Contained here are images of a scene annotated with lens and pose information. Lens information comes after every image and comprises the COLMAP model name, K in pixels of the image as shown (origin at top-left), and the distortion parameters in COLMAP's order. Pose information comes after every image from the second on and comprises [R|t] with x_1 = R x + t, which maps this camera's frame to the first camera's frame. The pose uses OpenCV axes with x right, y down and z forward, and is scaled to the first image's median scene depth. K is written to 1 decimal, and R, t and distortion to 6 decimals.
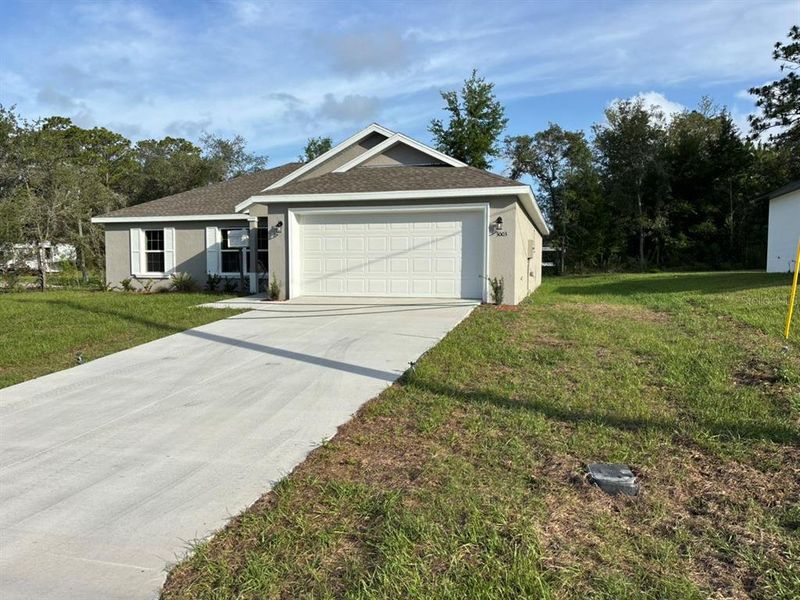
lens RADIAL K [[590.6, 0, 403.4], [0, 590.6, 312.1], [0, 0, 1]] dist [0.090172, -0.116459]
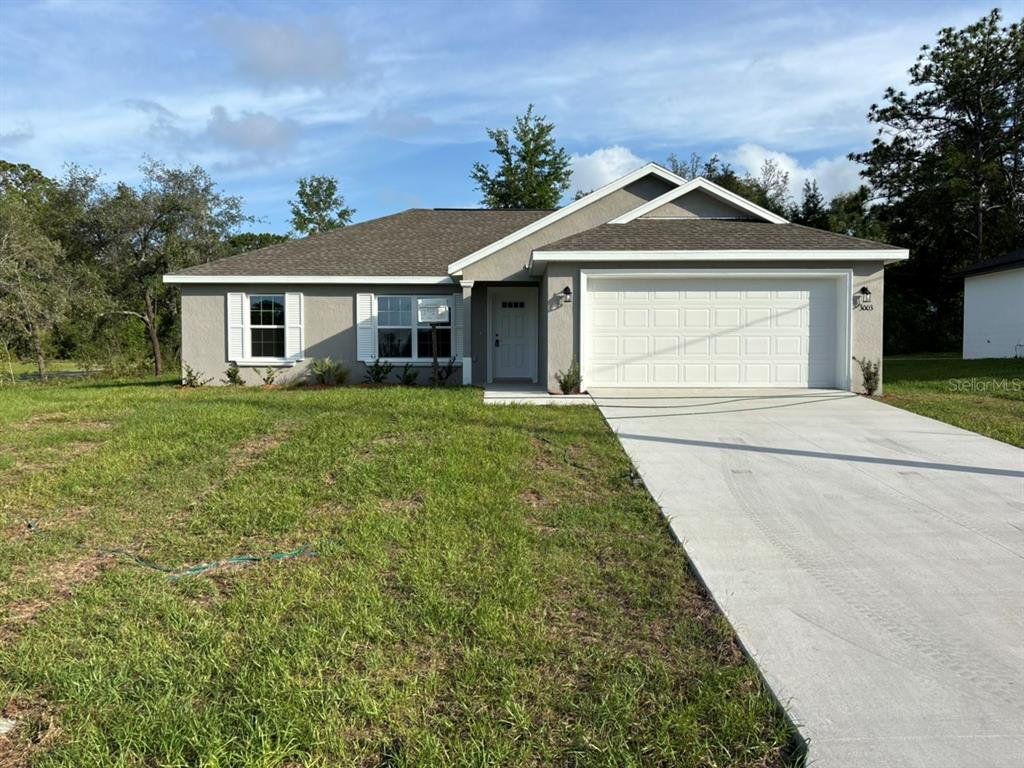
lens RADIAL K [[756.0, 0, 516.3], [0, 756.0, 399.5], [0, 0, 1]] dist [0.090172, -0.116459]
pose [[0.959576, -0.015453, 0.281026, -0.393677], [0.020517, 0.999676, -0.015086, 0.000216], [-0.280702, 0.020242, 0.959581, 0.084384]]
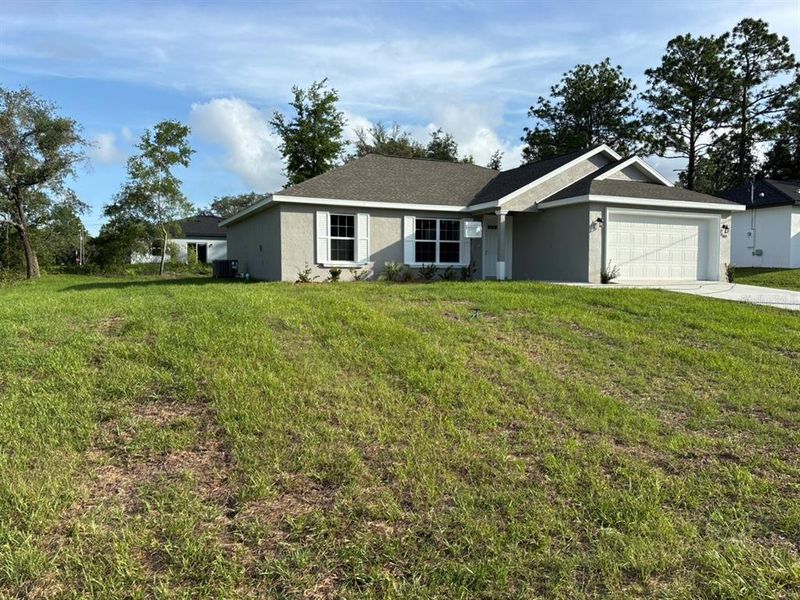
lens RADIAL K [[590.6, 0, 403.4], [0, 590.6, 312.1], [0, 0, 1]] dist [0.090172, -0.116459]
pose [[0.753534, -0.040401, 0.656166, -0.956993], [0.042870, 0.999005, 0.012280, 0.004361], [-0.656009, 0.018877, 0.754517, 0.259030]]
